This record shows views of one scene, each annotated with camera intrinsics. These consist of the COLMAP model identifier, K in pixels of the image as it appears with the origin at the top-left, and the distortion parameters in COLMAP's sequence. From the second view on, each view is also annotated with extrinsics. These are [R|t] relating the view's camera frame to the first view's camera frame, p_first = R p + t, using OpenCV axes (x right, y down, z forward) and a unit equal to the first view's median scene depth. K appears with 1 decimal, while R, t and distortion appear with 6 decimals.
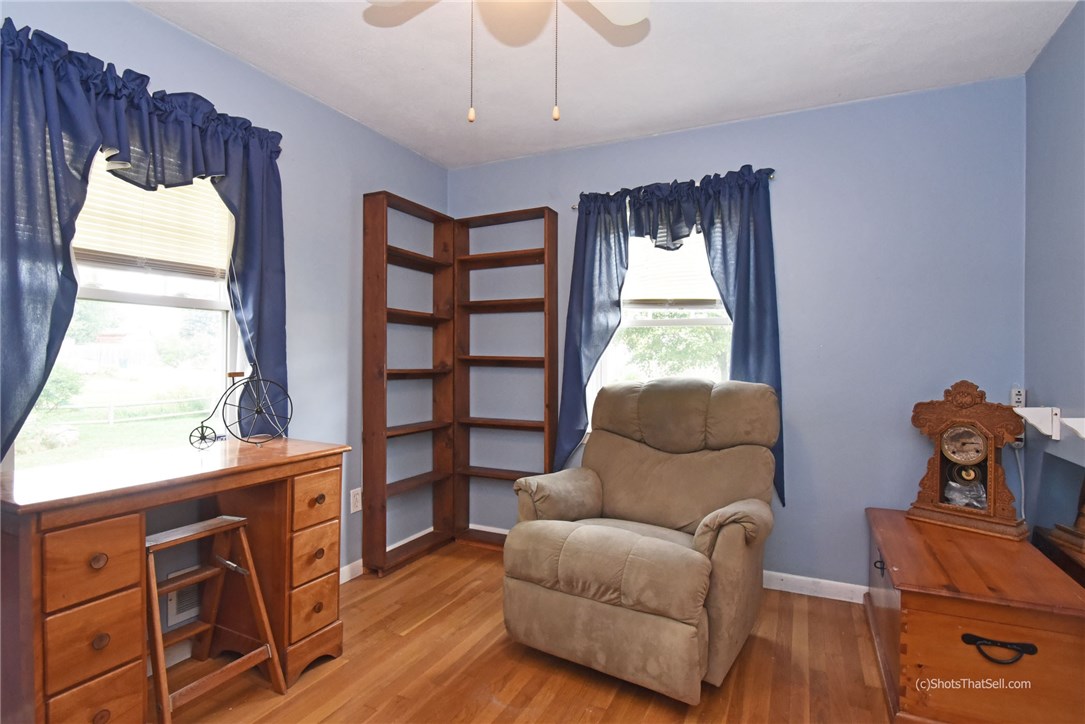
lens RADIAL K [[551.4, 0, 542.5], [0, 551.4, 362.0], [0, 0, 1]] dist [-0.012575, -0.000090]
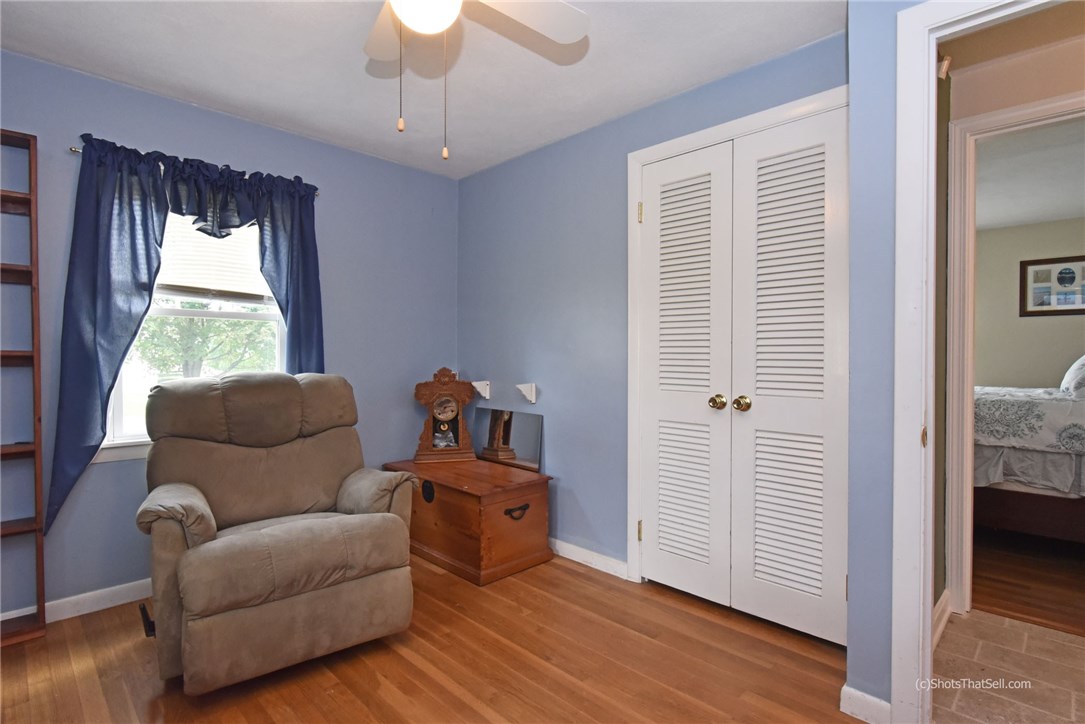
lens RADIAL K [[539.3, 0, 542.5], [0, 539.3, 362.0], [0, 0, 1]] dist [-0.000424, -0.000245]
pose [[0.330163, -0.016165, 0.943786, -0.561363], [0.003885, 0.999868, 0.015767, -0.003988], [-0.943916, -0.001539, 0.330182, 0.214574]]
